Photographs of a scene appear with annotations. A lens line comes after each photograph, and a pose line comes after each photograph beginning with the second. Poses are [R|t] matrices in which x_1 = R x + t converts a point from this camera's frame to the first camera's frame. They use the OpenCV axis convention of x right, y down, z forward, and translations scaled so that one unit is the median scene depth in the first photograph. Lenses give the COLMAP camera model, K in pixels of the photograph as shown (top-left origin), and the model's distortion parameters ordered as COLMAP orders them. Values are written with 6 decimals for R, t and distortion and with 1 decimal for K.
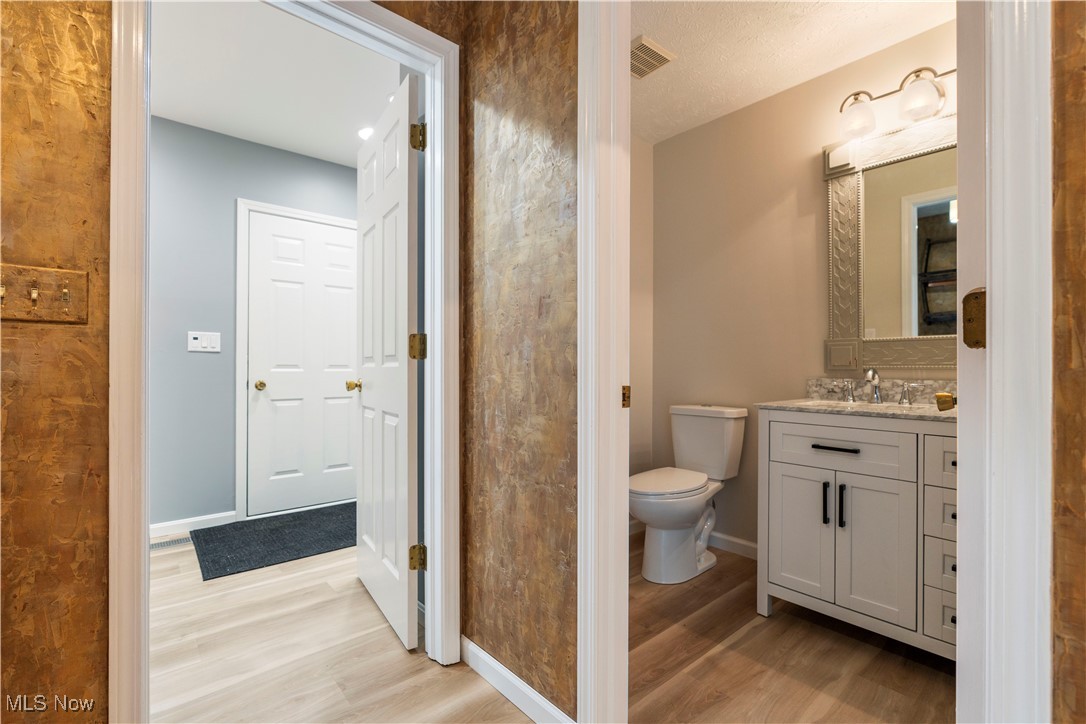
lens RADIAL K [[495.6, 0, 544.2], [0, 495.6, 367.7], [0, 0, 1]] dist [-0.003936, 0.002403]
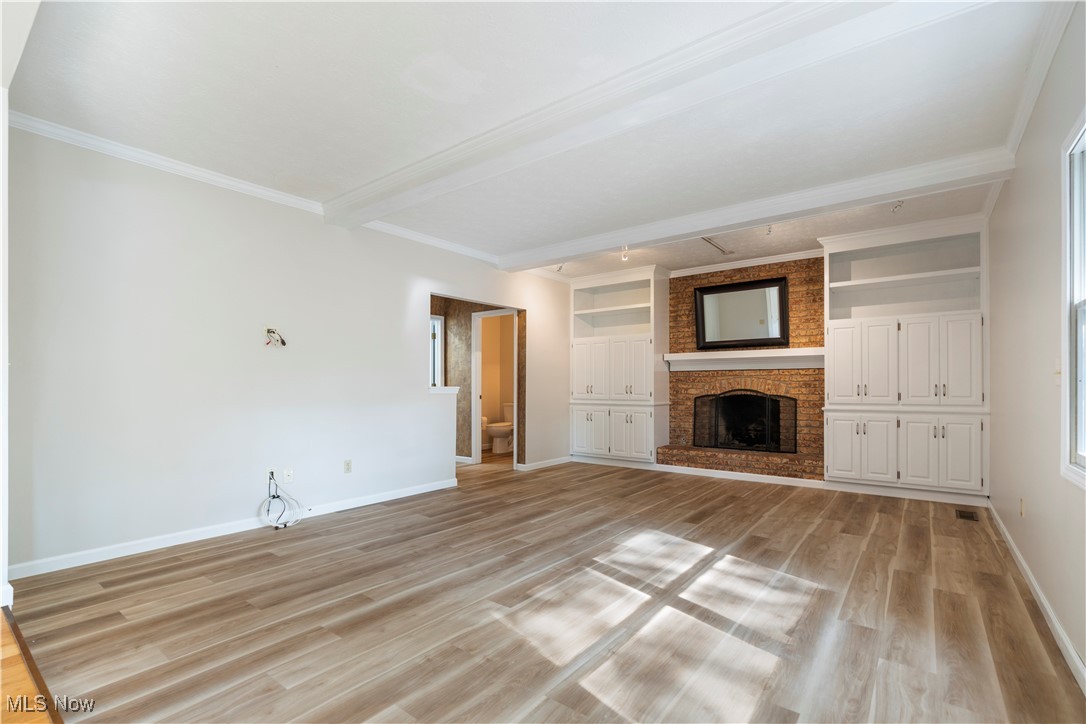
lens RADIAL K [[495.6, 0, 546.9], [0, 495.6, 385.1], [0, 0, 1]] dist [-0.003936, 0.002403]
pose [[0.980554, -0.002257, 0.196237, -0.142117], [0.002523, 0.999996, -0.001104, -0.053710], [-0.196234, 0.001578, 0.980556, -3.389984]]
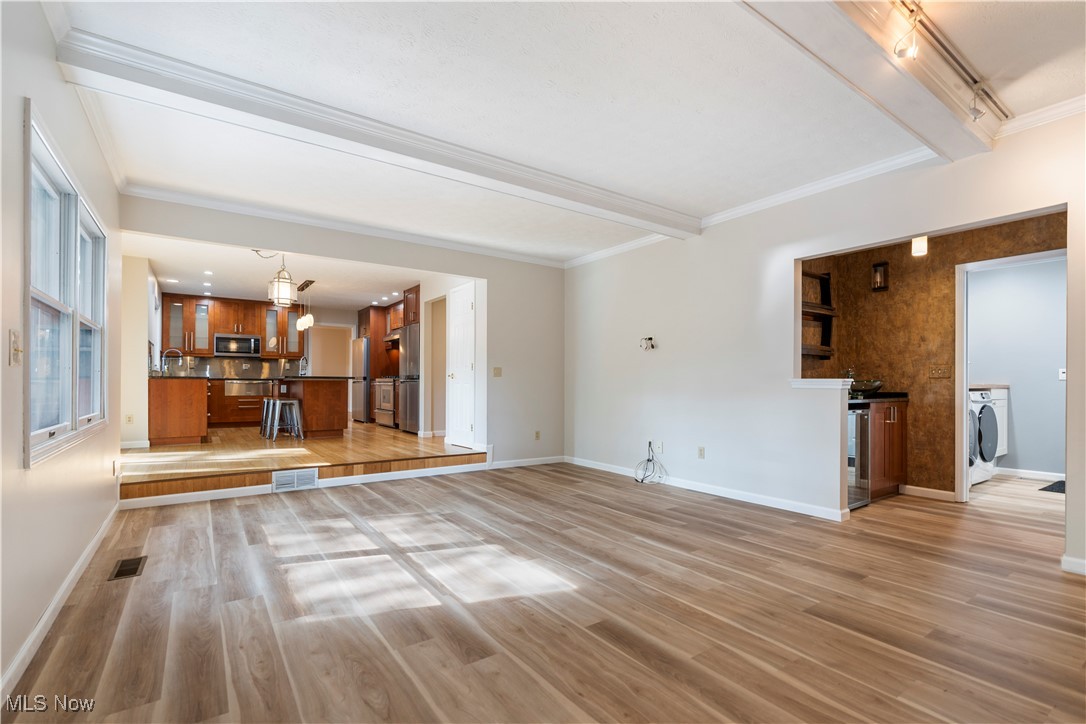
lens RADIAL K [[495.6, 0, 534.5], [0, 495.6, 380.5], [0, 0, 1]] dist [-0.003936, 0.002403]
pose [[-0.124123, -0.009036, -0.992226, 2.273181], [-0.003052, 0.999957, -0.008725, -0.013835], [0.992262, 0.001946, -0.124145, -1.218213]]
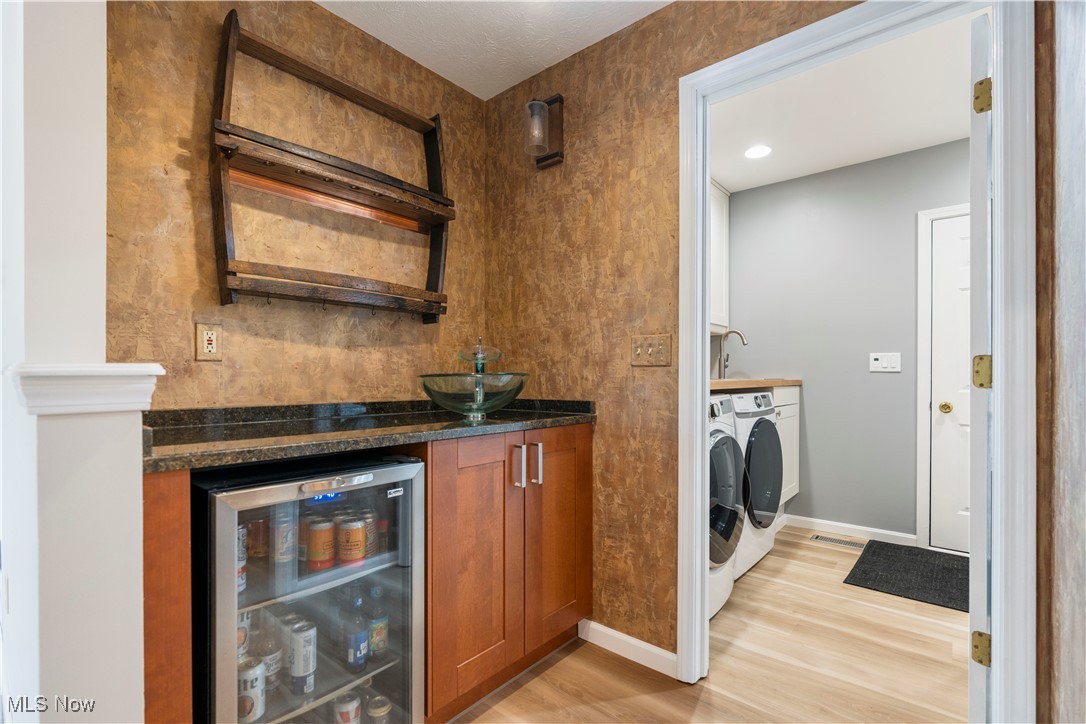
lens RADIAL K [[495.6, 0, 528.6], [0, 495.6, 375.5], [0, 0, 1]] dist [-0.003936, 0.002403]
pose [[0.121303, -0.004130, -0.992607, 0.406872], [-0.000302, 0.999991, -0.004197, -0.031901], [0.992615, 0.000809, 0.121301, 0.214164]]
